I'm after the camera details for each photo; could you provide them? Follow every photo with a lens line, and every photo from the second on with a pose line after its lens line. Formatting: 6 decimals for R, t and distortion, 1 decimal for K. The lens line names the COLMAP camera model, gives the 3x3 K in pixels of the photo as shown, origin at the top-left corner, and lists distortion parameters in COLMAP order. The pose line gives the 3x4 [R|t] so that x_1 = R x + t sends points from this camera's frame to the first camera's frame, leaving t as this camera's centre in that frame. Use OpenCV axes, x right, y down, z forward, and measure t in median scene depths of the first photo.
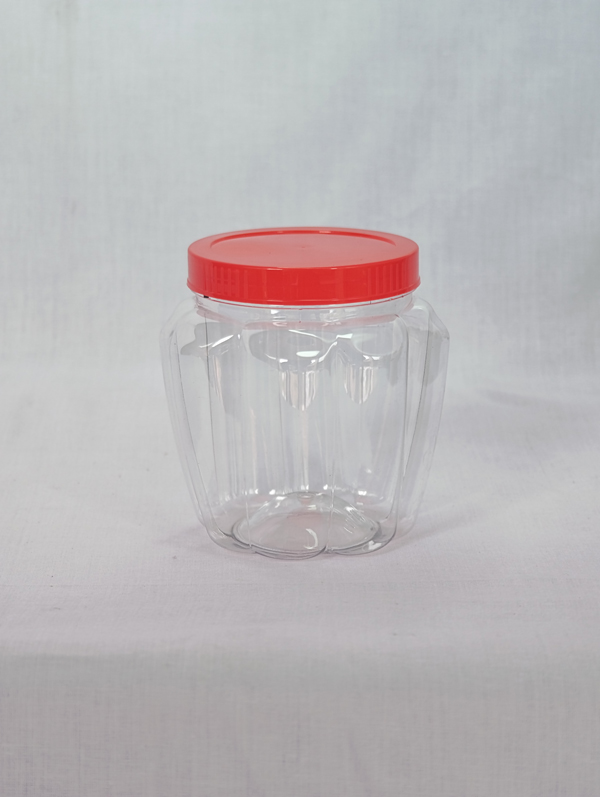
lens RADIAL K [[2360.3, 0, 299.5], [0, 2360.3, 421.0], [0, 0, 1]] dist [0.155491, -0.112337]
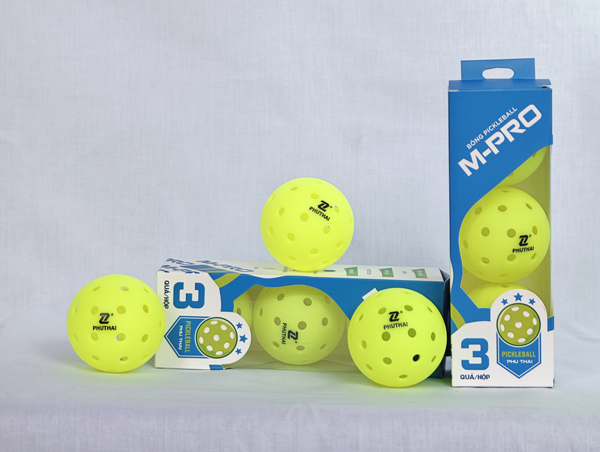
lens RADIAL K [[1736.7, 0, 300.0], [0, 1736.7, 226.0], [0, 0, 1]] dist [0.215198, -0.772833]
pose [[0.999982, 0.005879, 0.000670, -0.222254], [-0.005685, 0.985956, -0.166910, 0.198579], [-0.001641, 0.166903, 0.985972, -0.587244]]
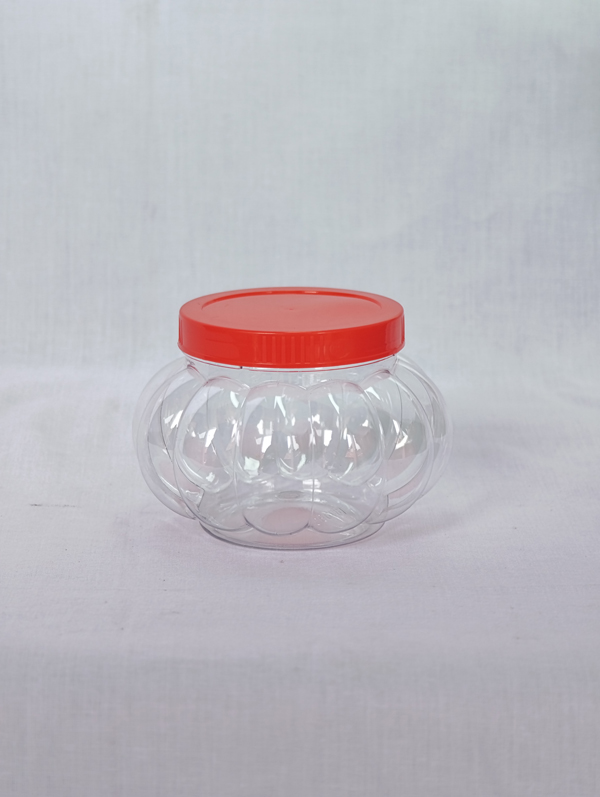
lens RADIAL K [[2360.3, 0, 299.5], [0, 2360.3, 421.0], [0, 0, 1]] dist [0.155491, -0.112337]
pose [[0.999990, -0.000224, 0.004430, -0.058672], [0.000220, 1.000000, 0.000795, -0.003182], [-0.004430, -0.000794, 0.999990, -0.005522]]
